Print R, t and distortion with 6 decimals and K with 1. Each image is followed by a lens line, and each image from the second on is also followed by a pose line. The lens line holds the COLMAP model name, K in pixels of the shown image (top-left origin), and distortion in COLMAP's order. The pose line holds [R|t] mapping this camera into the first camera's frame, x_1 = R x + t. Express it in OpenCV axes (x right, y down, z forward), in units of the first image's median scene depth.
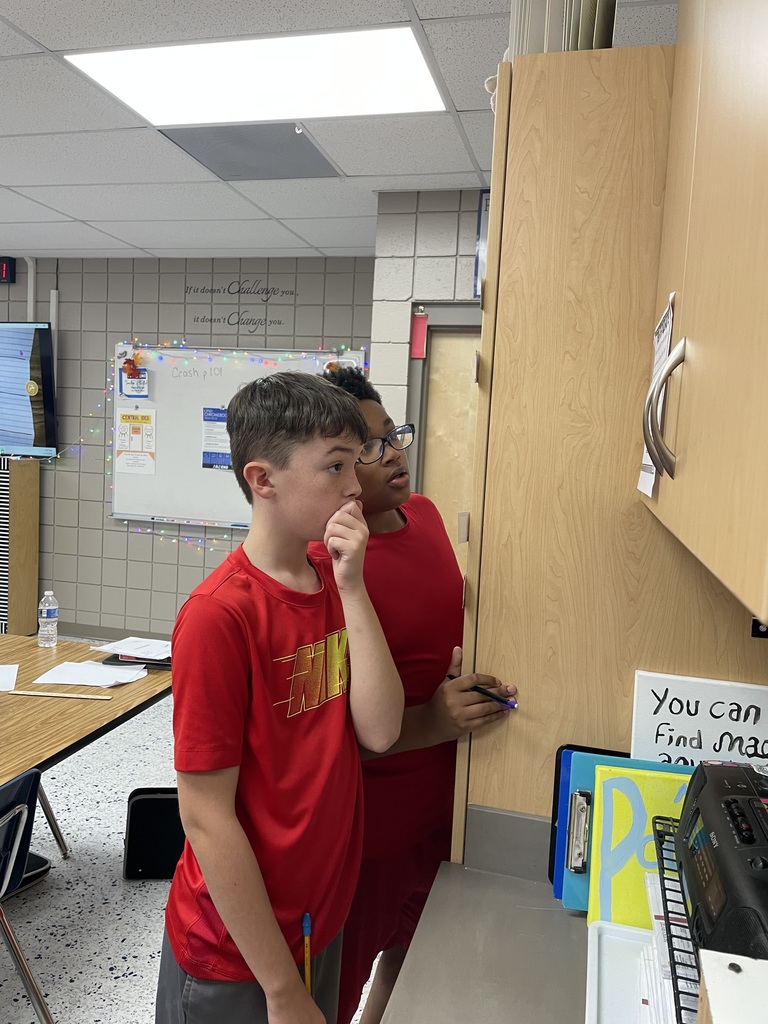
lens RADIAL K [[766.0, 0, 384.0], [0, 766.0, 512.0], [0, 0, 1]] dist [0.080901, -0.111864]
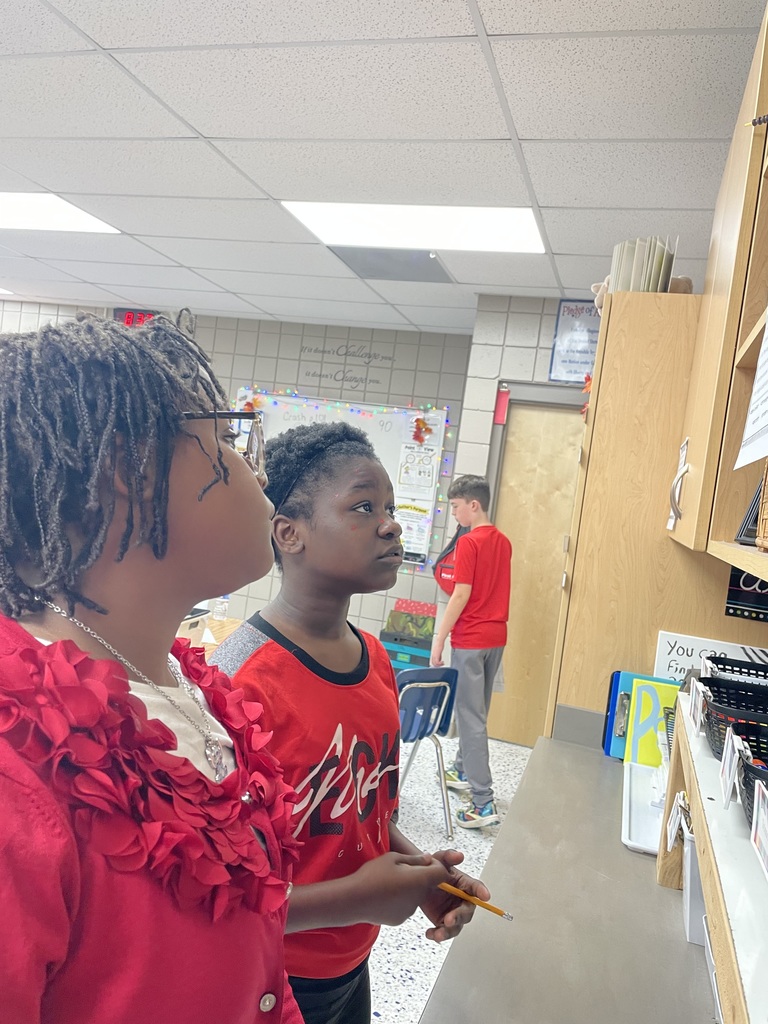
lens RADIAL K [[766.0, 0, 384.0], [0, 766.0, 512.0], [0, 0, 1]] dist [0.080901, -0.111864]
pose [[0.995863, 0.080443, -0.042258, -0.097055], [-0.082546, 0.995301, -0.050626, 0.028302], [0.037987, 0.053905, 0.997823, -0.313242]]
